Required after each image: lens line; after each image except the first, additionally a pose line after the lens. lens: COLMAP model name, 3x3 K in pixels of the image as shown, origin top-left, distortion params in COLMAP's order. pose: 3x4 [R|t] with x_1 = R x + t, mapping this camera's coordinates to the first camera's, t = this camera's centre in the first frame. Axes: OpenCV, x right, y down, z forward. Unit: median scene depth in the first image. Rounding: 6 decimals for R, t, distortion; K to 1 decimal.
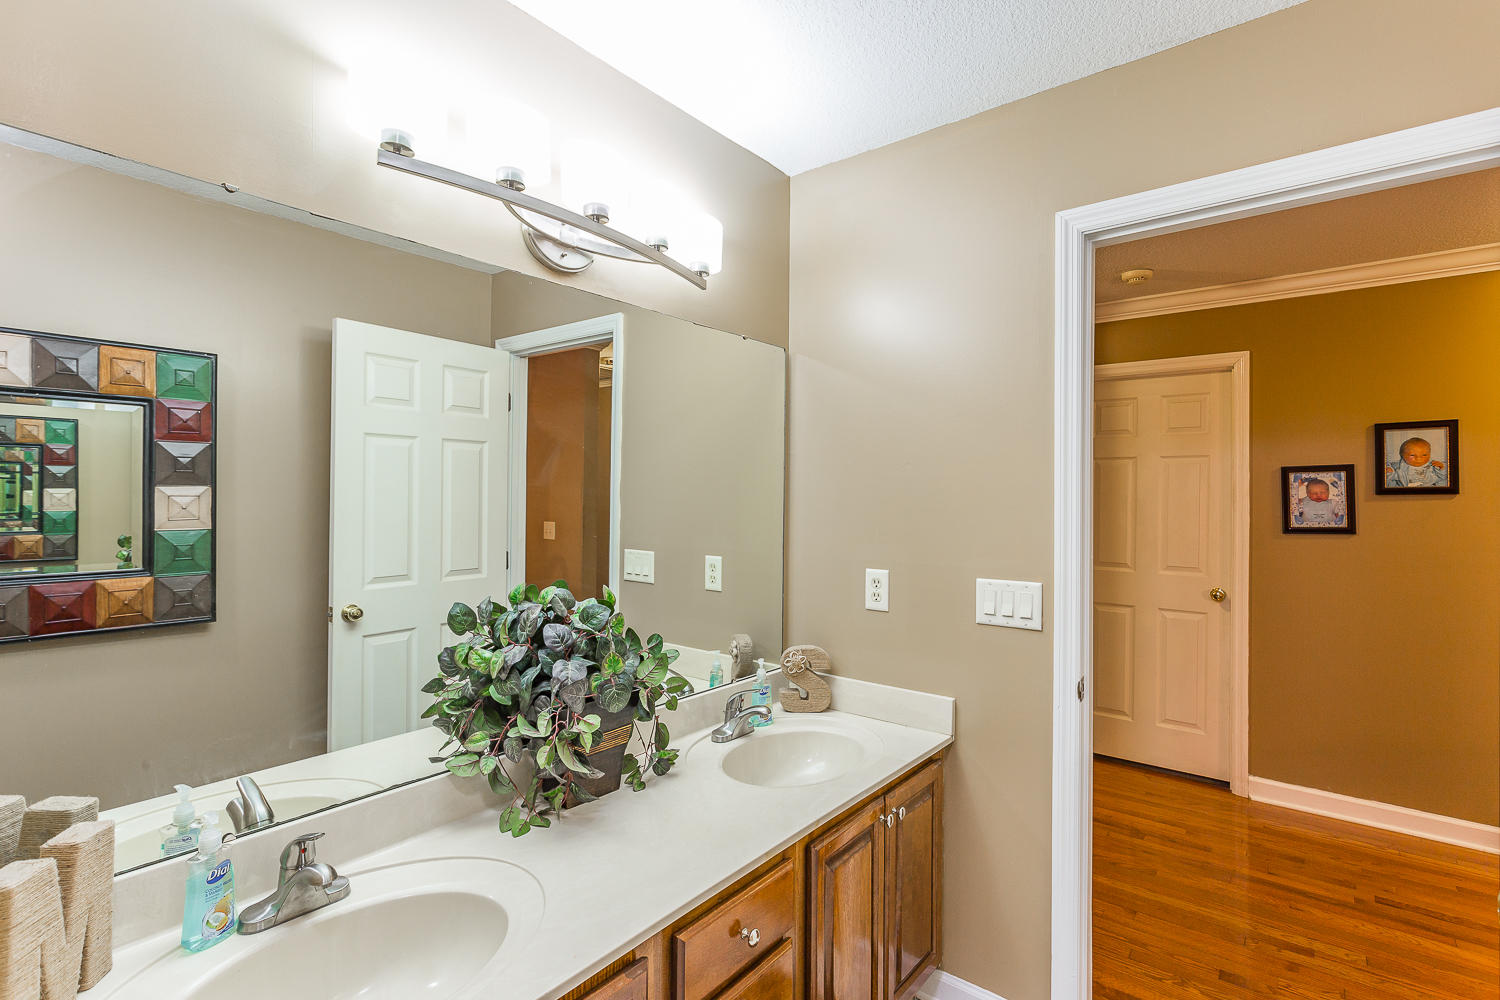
lens RADIAL K [[722.7, 0, 715.2], [0, 722.7, 502.8], [0, 0, 1]] dist [-0.004217, -0.000056]
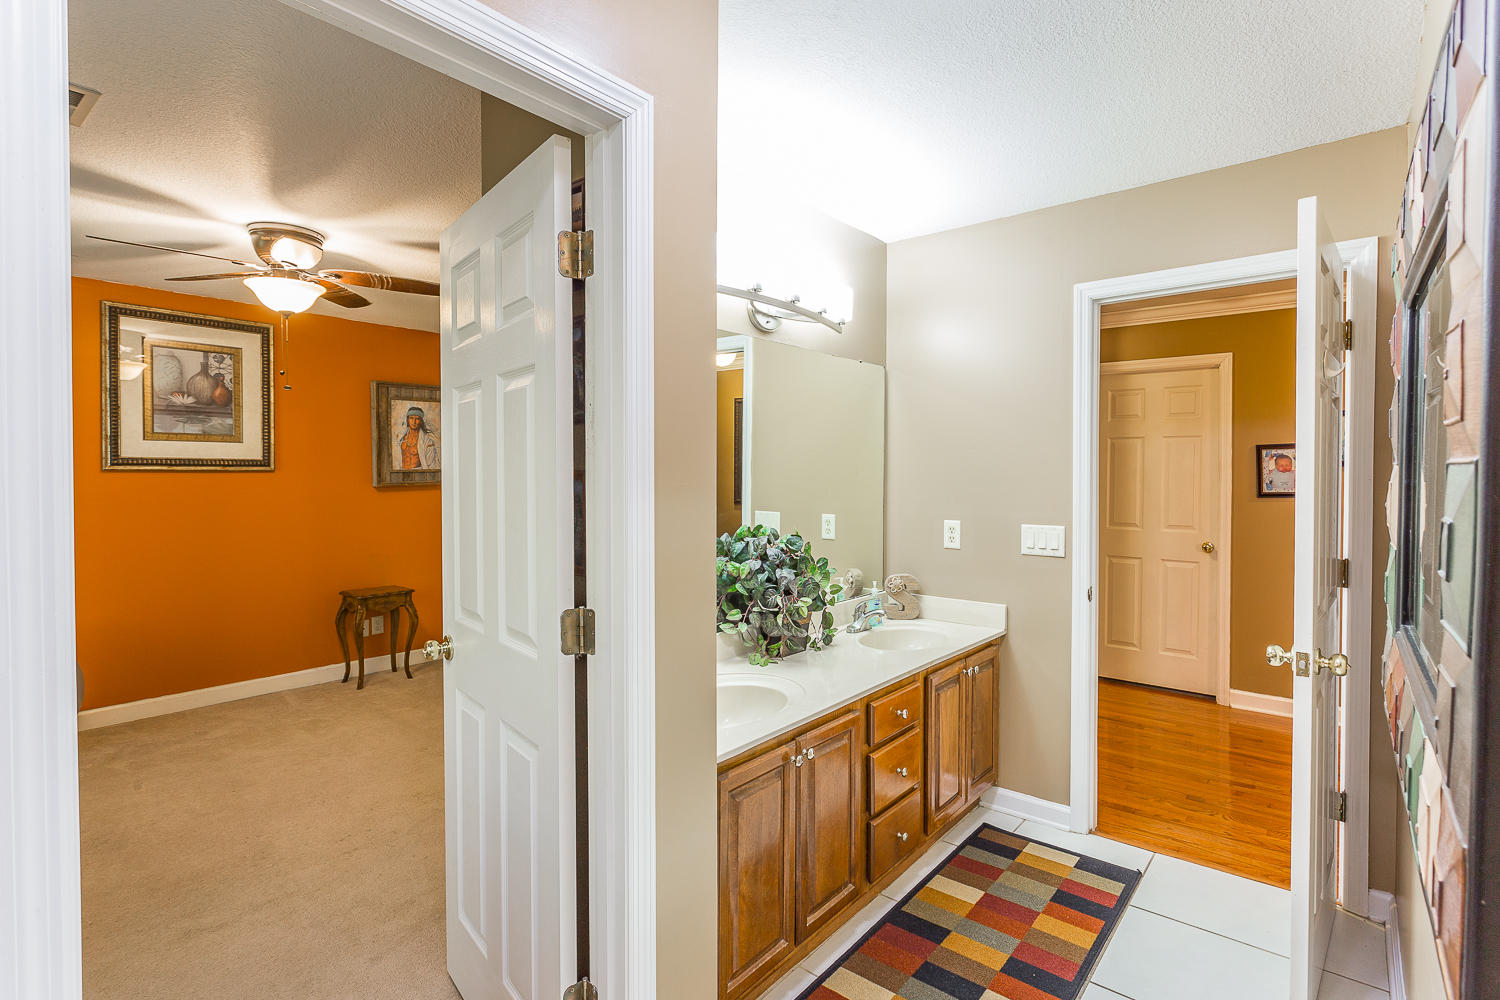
lens RADIAL K [[722.7, 0, 740.3], [0, 722.7, 489.9], [0, 0, 1]] dist [-0.004217, -0.000056]
pose [[0.999977, -0.006311, -0.002295, -0.205400], [0.006350, 0.999832, 0.017188, 0.002779], [0.002186, -0.017202, 0.999850, -0.470958]]
